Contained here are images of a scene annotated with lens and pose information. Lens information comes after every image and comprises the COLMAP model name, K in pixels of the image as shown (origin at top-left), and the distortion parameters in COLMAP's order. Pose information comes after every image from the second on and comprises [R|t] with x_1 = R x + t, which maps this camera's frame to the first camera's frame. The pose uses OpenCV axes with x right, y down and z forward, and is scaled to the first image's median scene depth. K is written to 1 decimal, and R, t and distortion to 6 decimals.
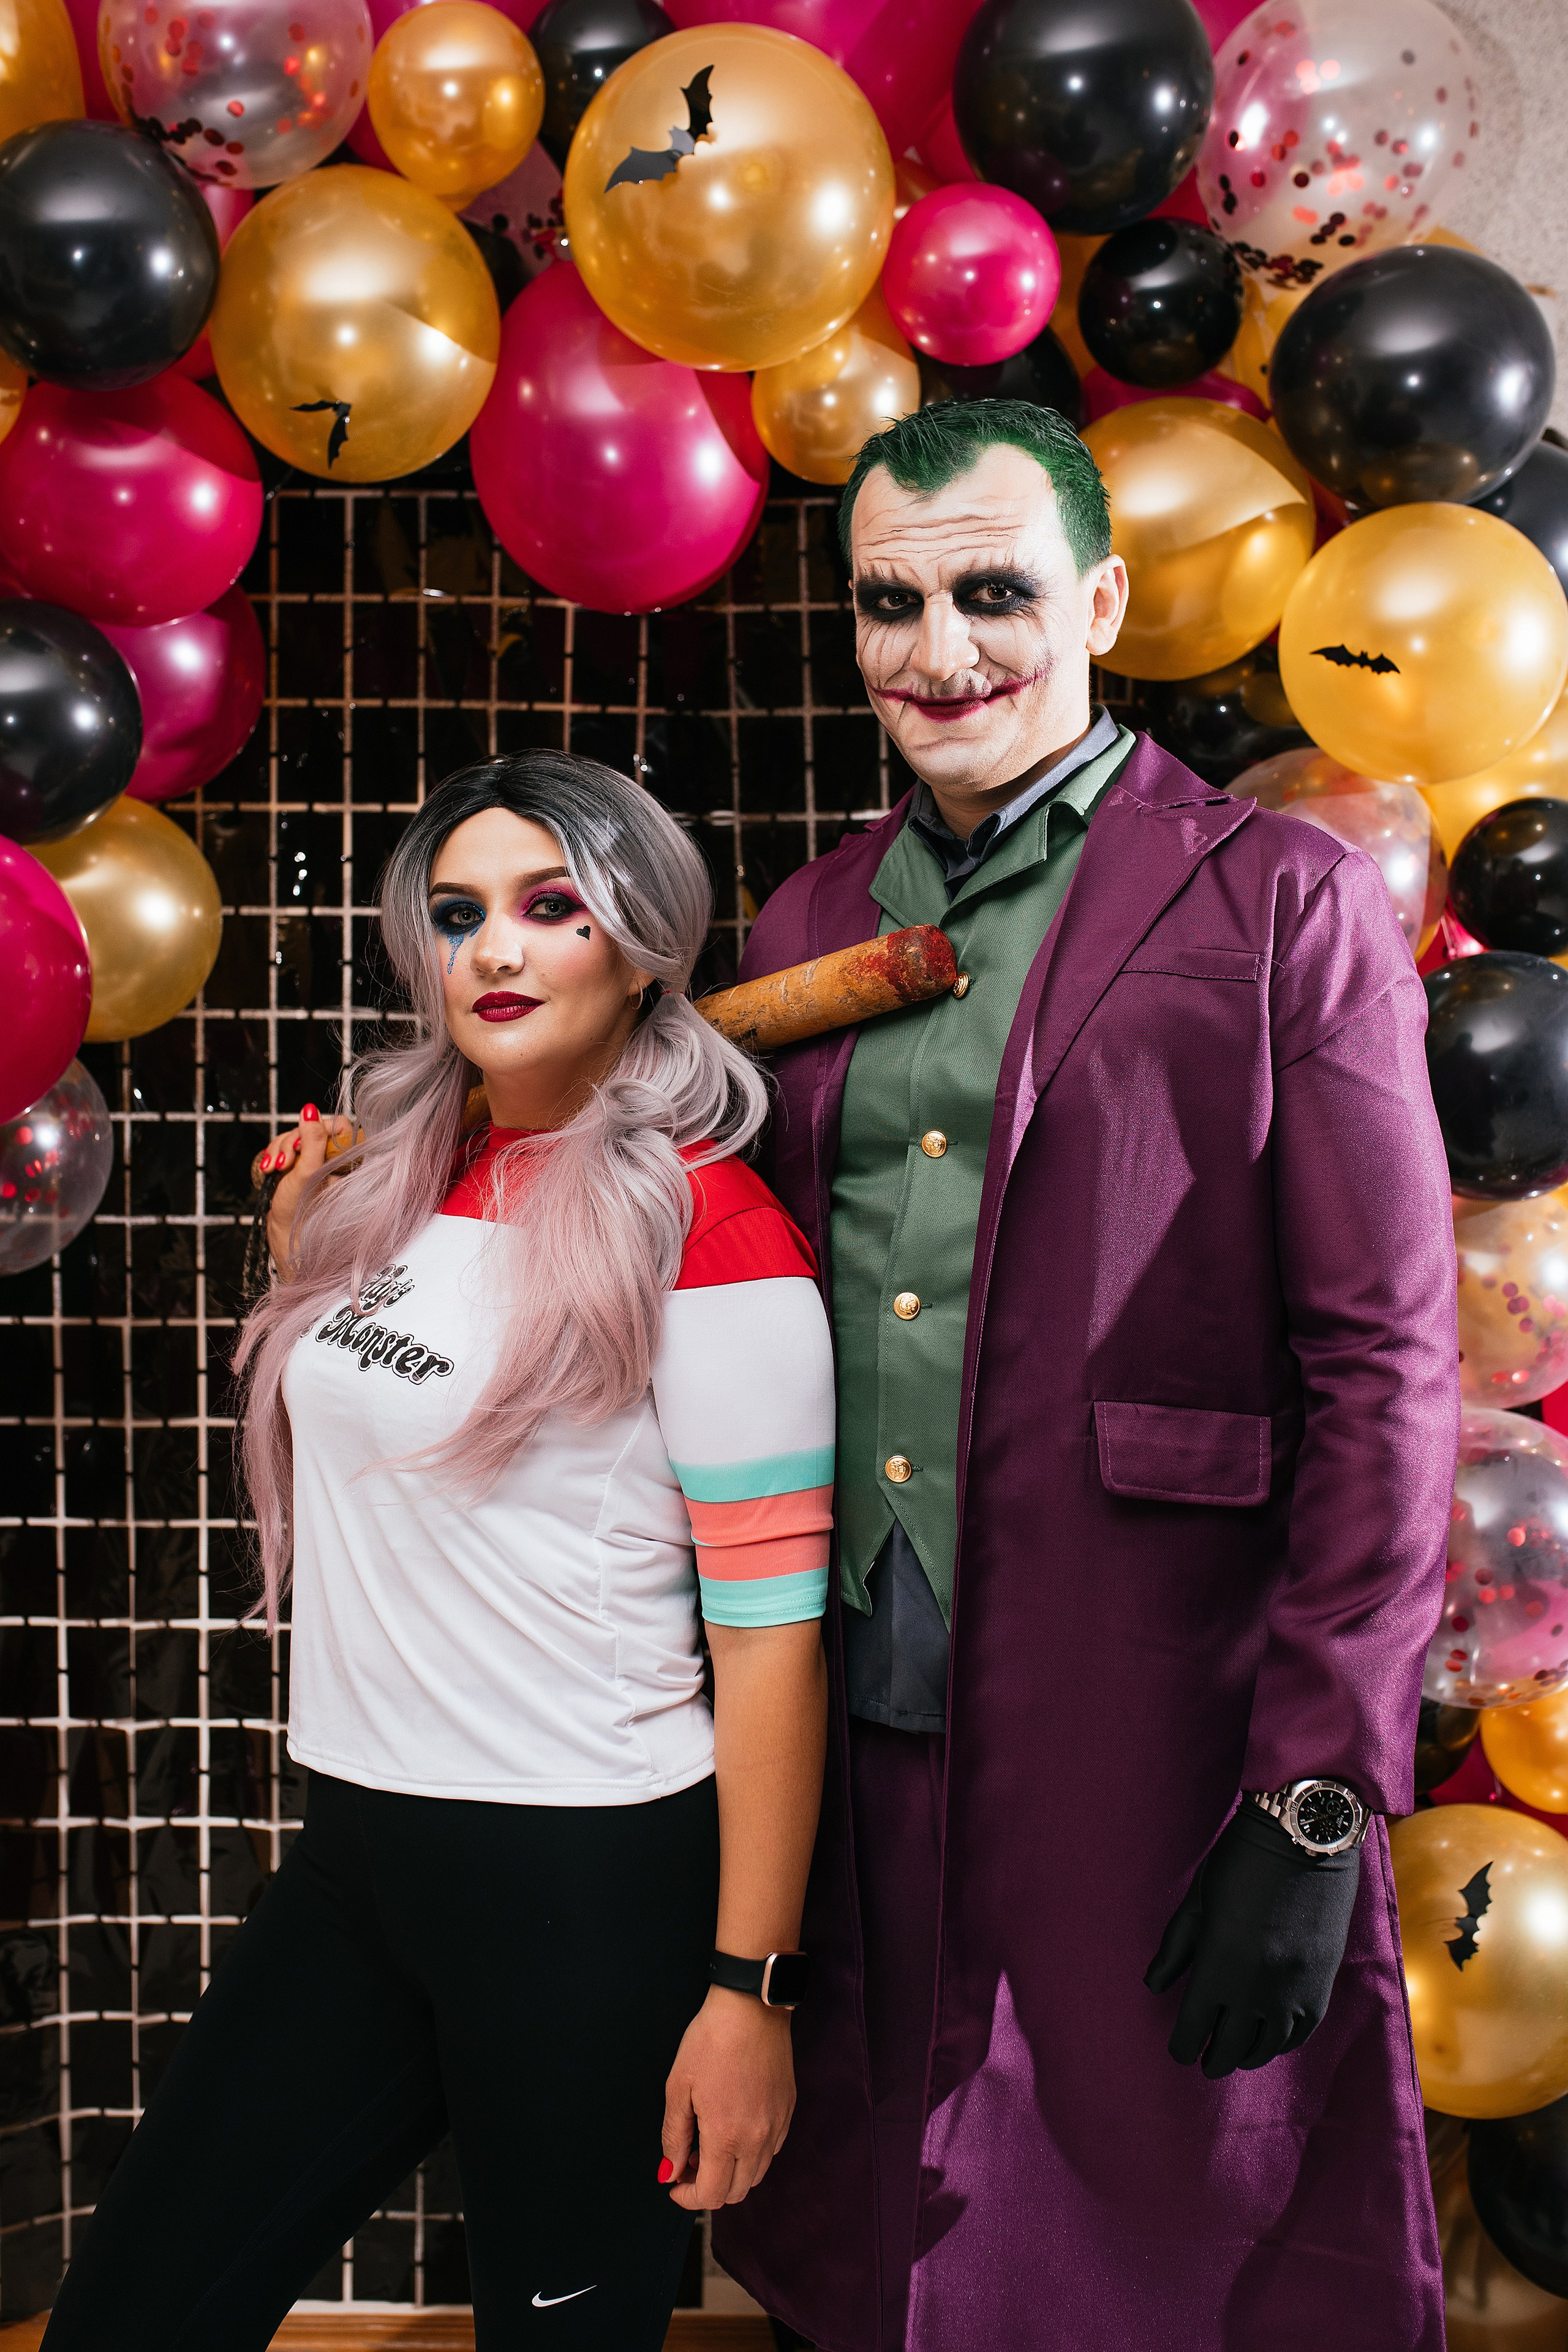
lens RADIAL K [[2509.0, 0, 725.0], [0, 2509.0, 1078.0], [0, 0, 1]] dist [-0.074341, 0.111768]
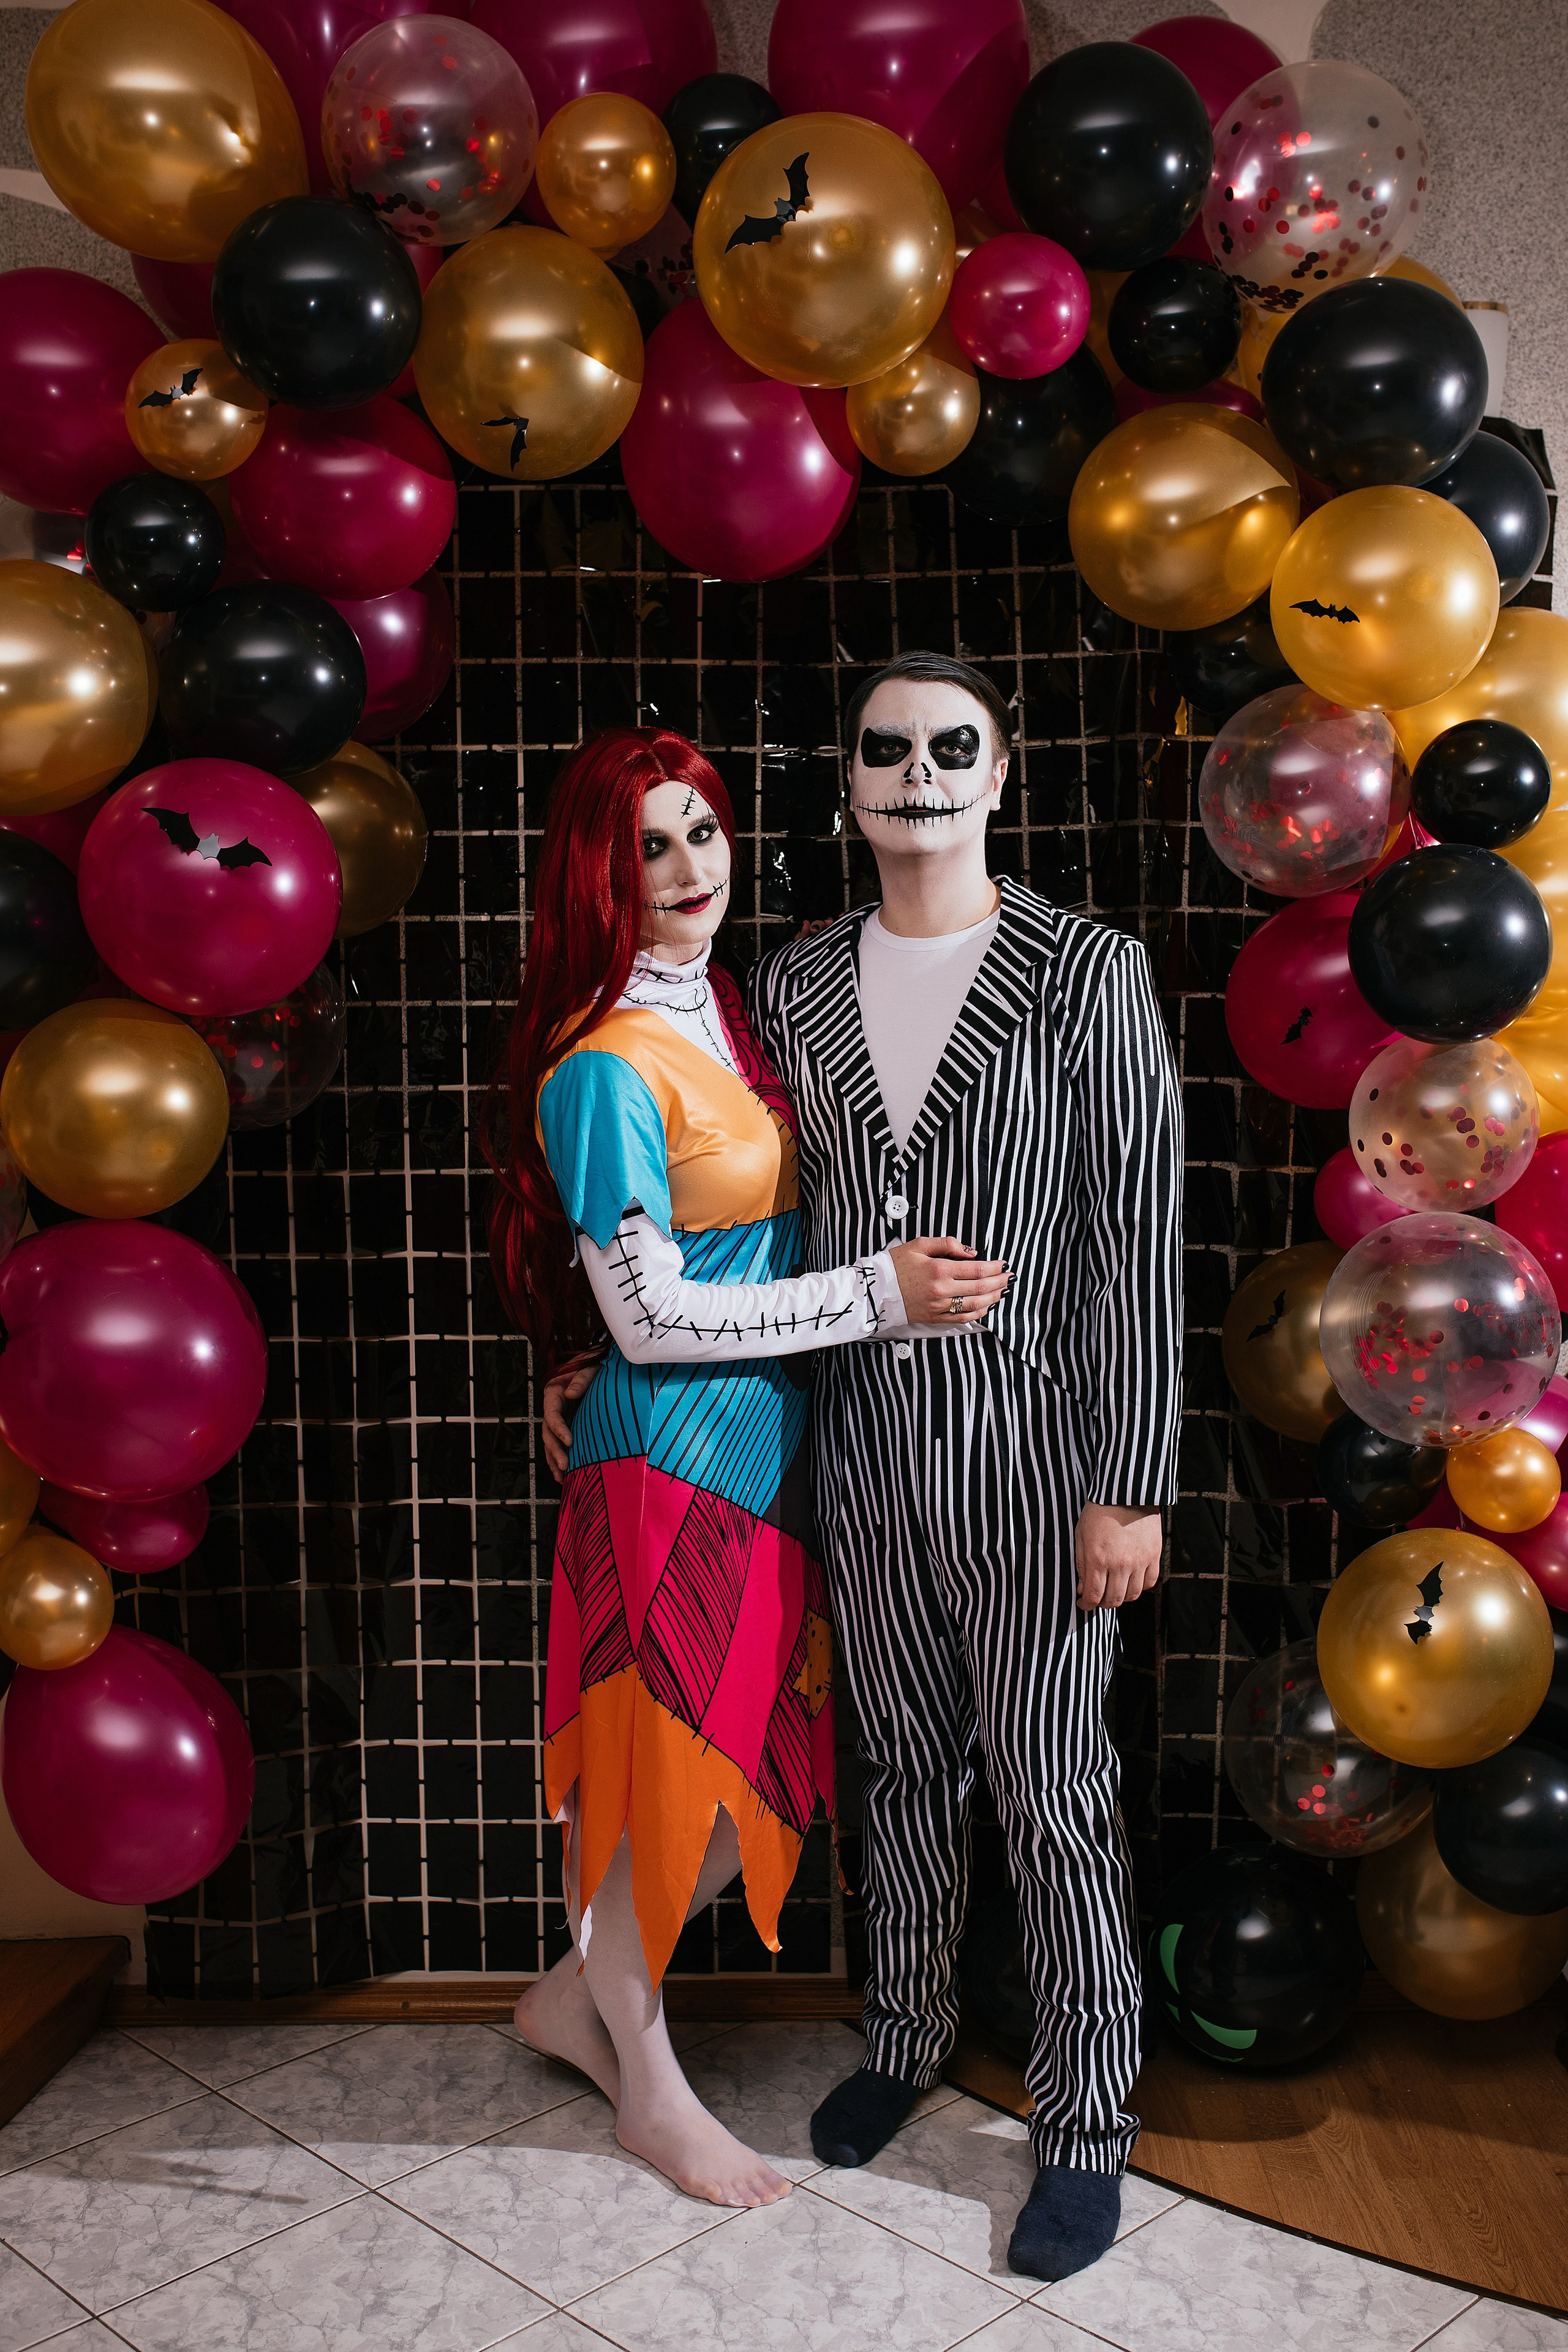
lens RADIAL K [[2427.0, 0, 843.4], [0, 2427.0, 1109.1], [0, 0, 1]] dist [-0.060870, 0.082998]
pose [[0.999887, -0.014962, 0.001492, 0.002267], [0.014910, 0.999429, 0.030315, 0.038793], [-0.001944, -0.030289, 0.999539, -0.205248]]
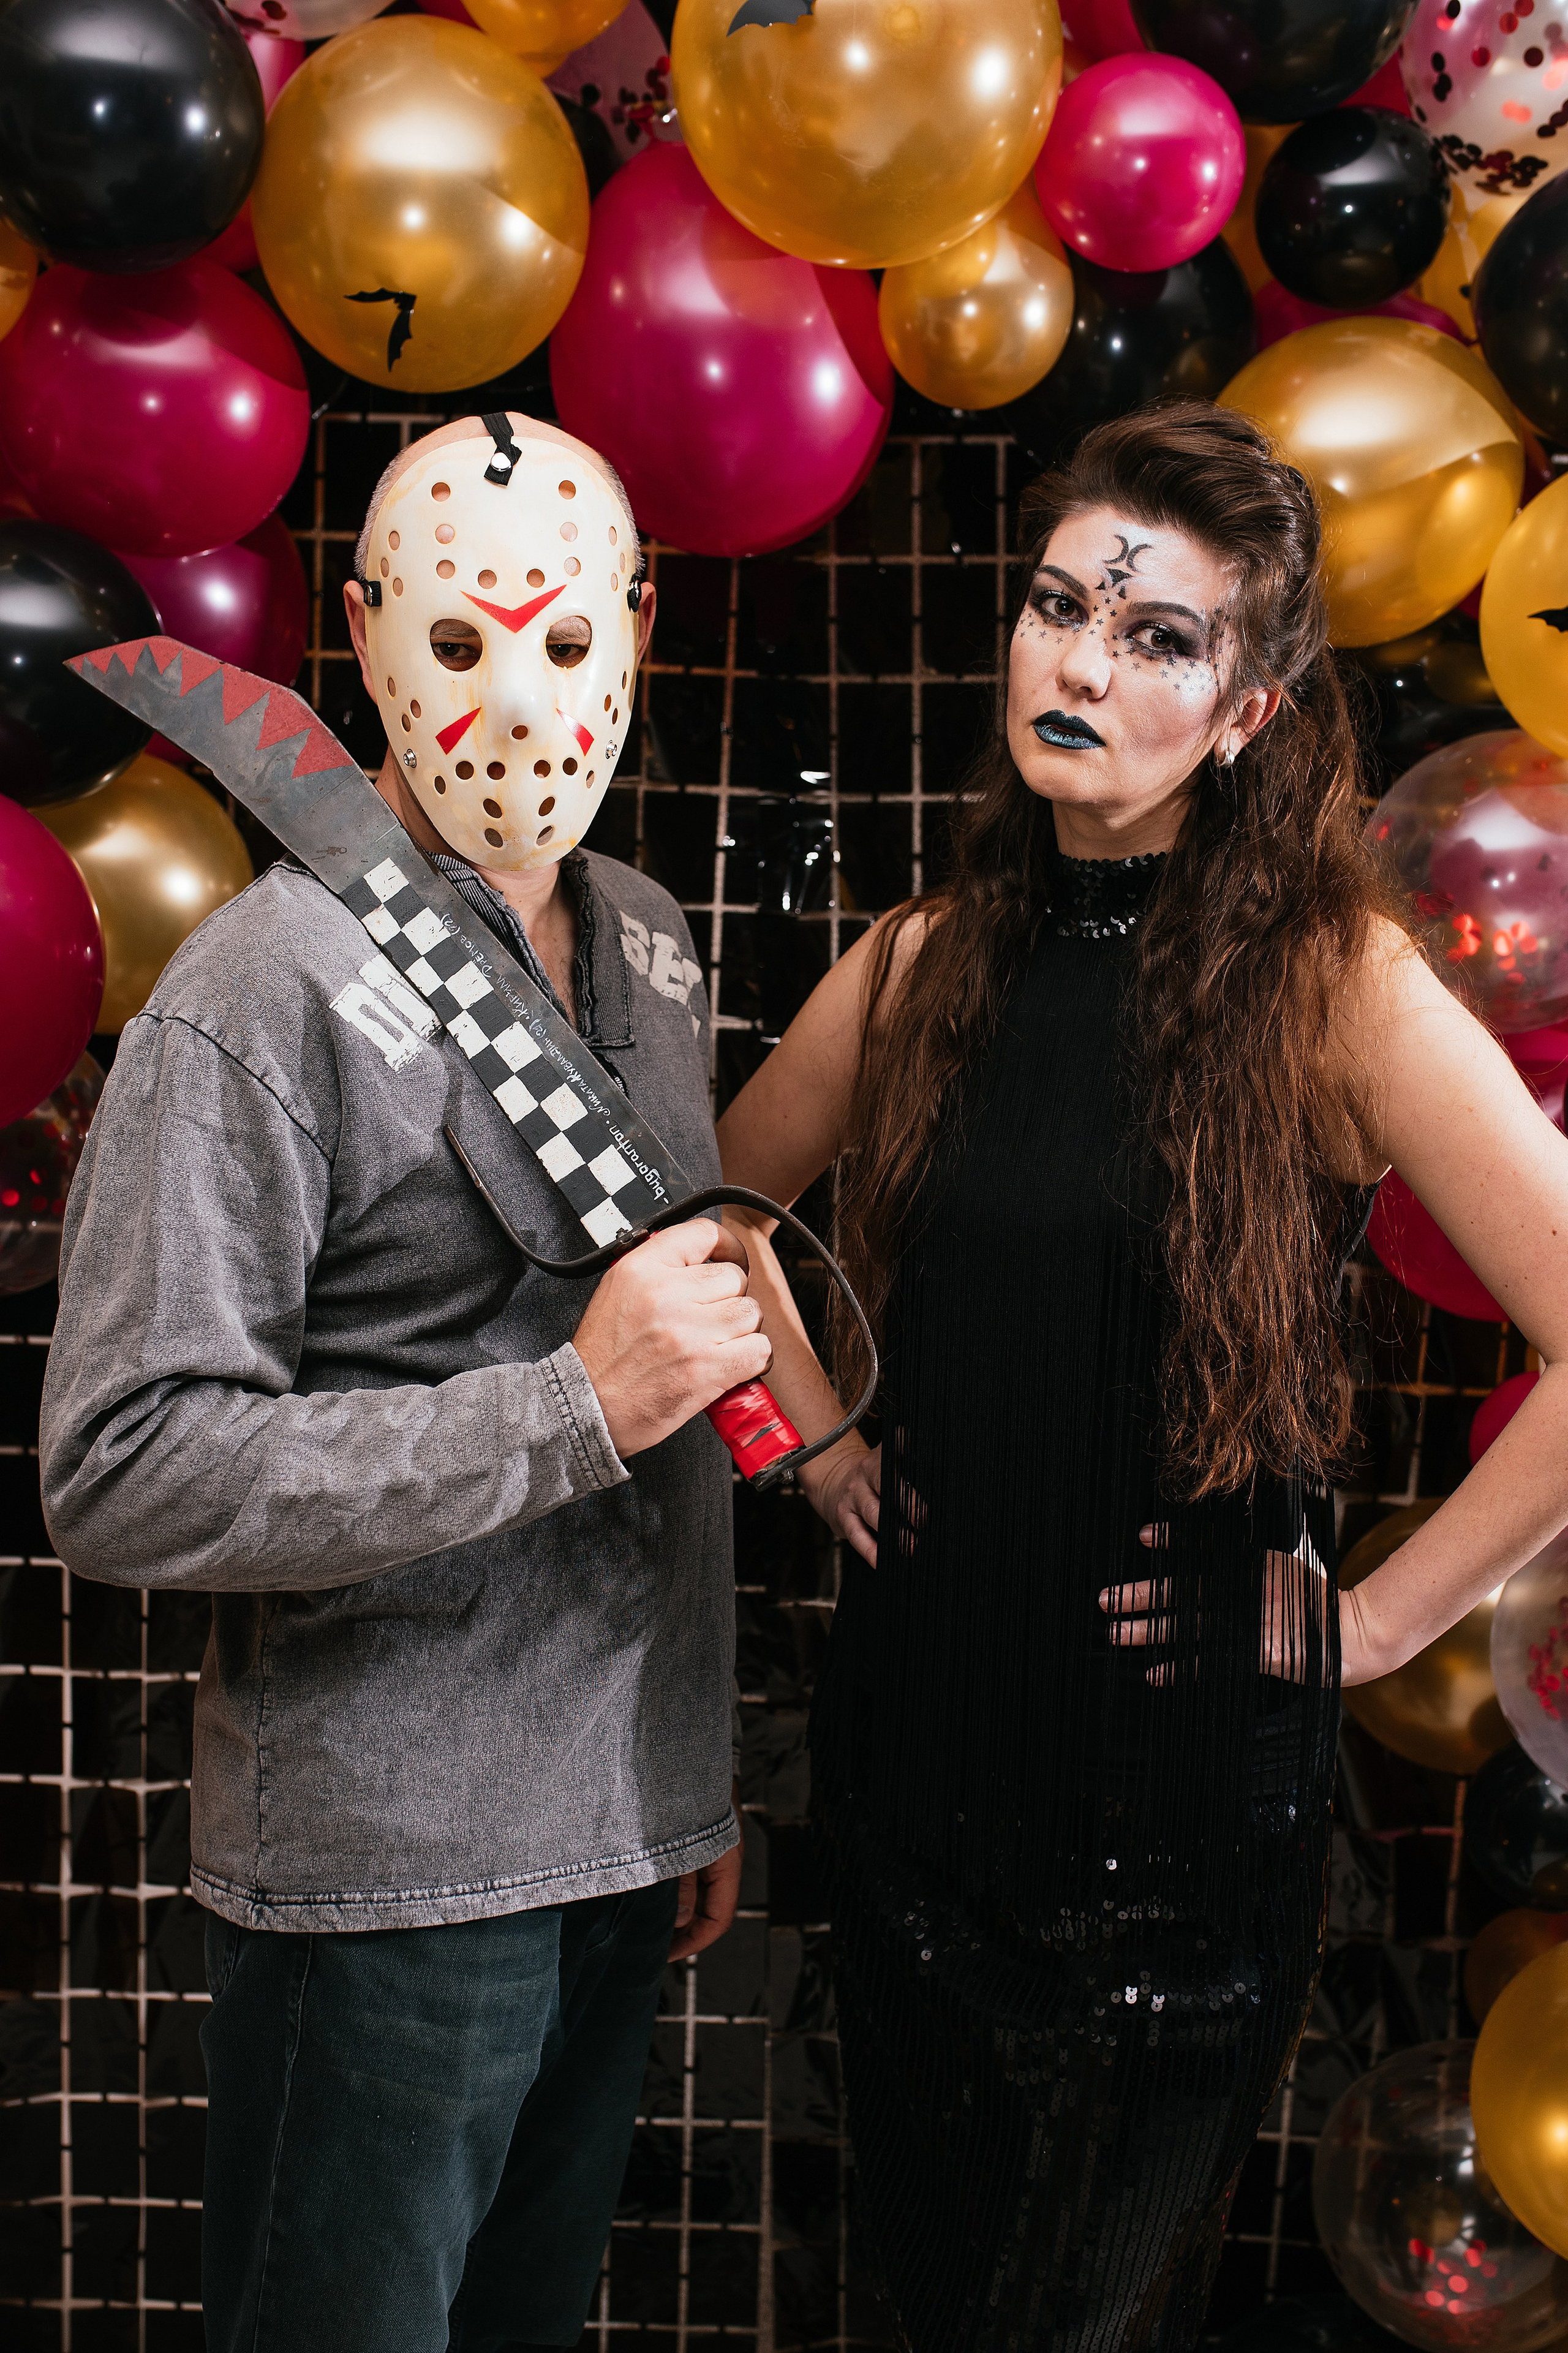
lens RADIAL K [[2468.3, 0, 742.2], [0, 2468.3, 1182.0], [0, 0, 1]] dist [-0.060491, 0.077238]
pose [[0.999730, 0.023234, 0.000128, -0.027904], [-0.023214, 0.998609, 0.047340, -0.008665], [0.000973, -0.047331, 0.998879, 0.132236]]
